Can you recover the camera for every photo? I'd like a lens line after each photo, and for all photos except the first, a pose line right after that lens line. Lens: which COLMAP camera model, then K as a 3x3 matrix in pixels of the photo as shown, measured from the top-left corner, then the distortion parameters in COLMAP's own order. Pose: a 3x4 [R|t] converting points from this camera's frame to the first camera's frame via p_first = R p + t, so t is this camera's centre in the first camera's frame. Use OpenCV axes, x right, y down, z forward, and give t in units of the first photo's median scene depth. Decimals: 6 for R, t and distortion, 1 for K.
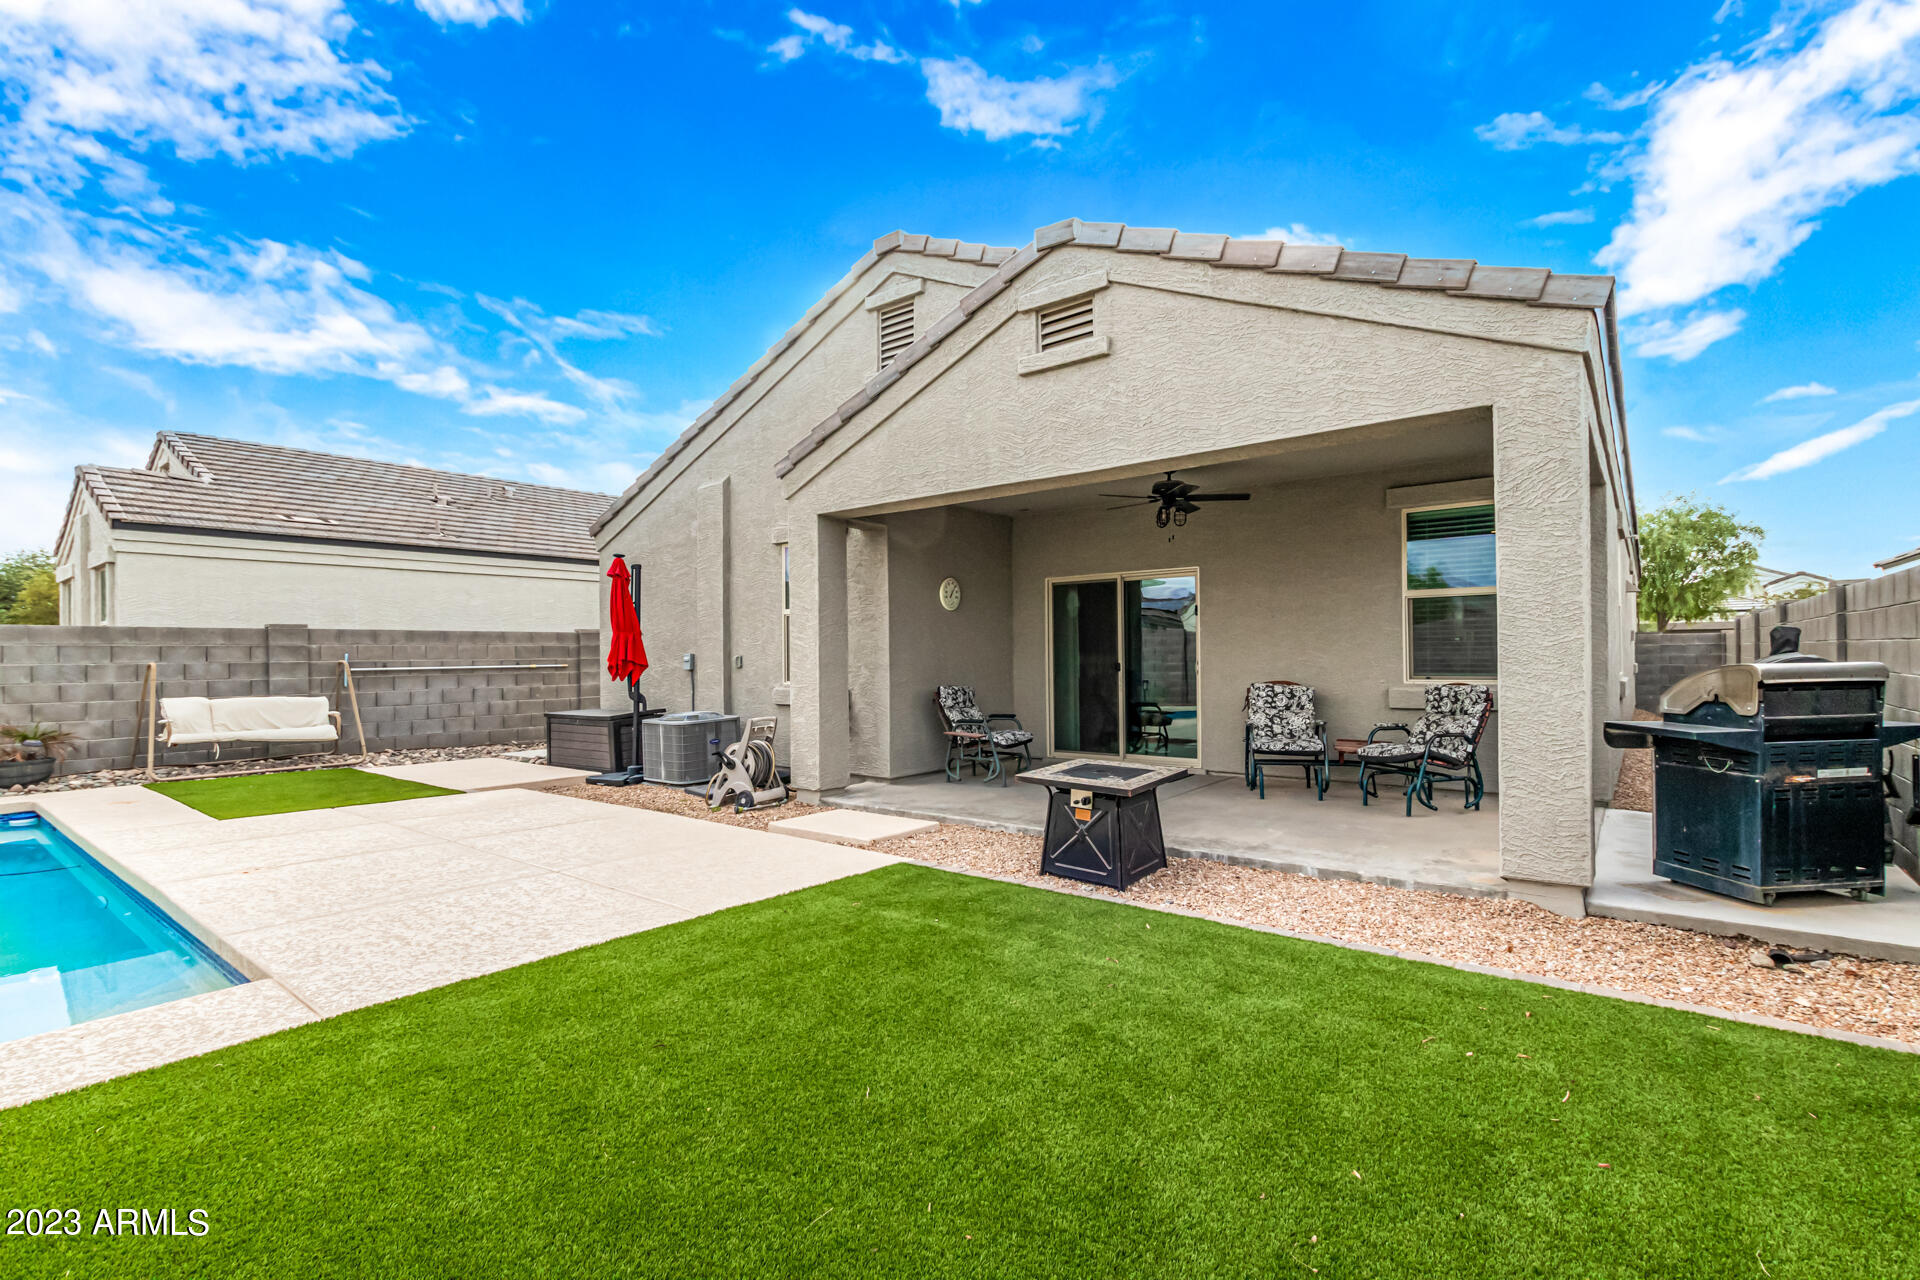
lens RADIAL K [[883.2, 0, 951.9], [0, 883.2, 648.9], [0, 0, 1]] dist [0.007923, -0.000497]
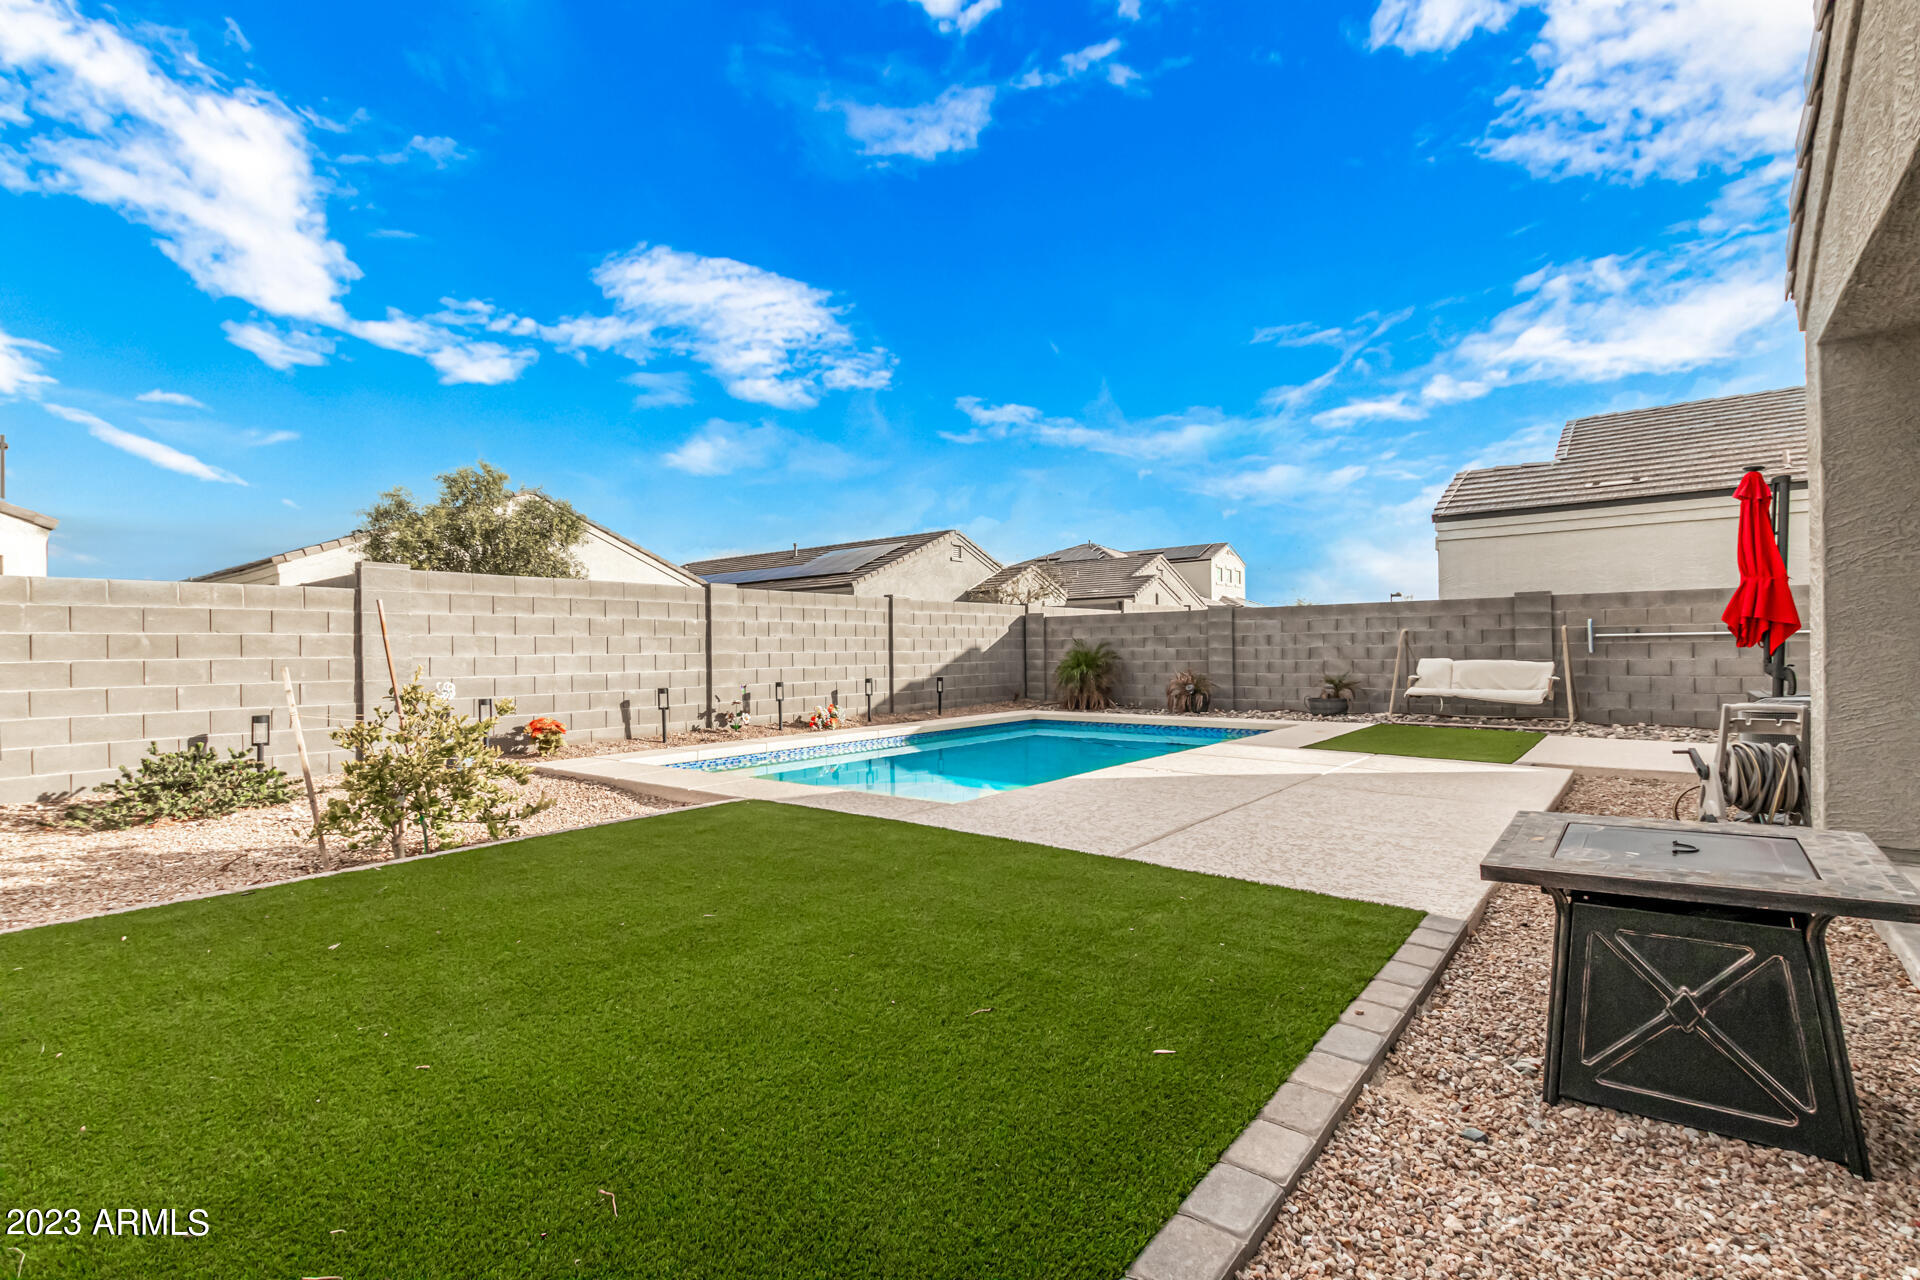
lens RADIAL K [[883.2, 0, 950.6], [0, 883.2, 642.2], [0, 0, 1]] dist [0.007923, -0.000497]
pose [[-0.019974, 0.001900, -0.999799, 0.324097], [0.018173, 0.999834, 0.001537, 0.018447], [0.999635, -0.018138, -0.020005, 0.355082]]
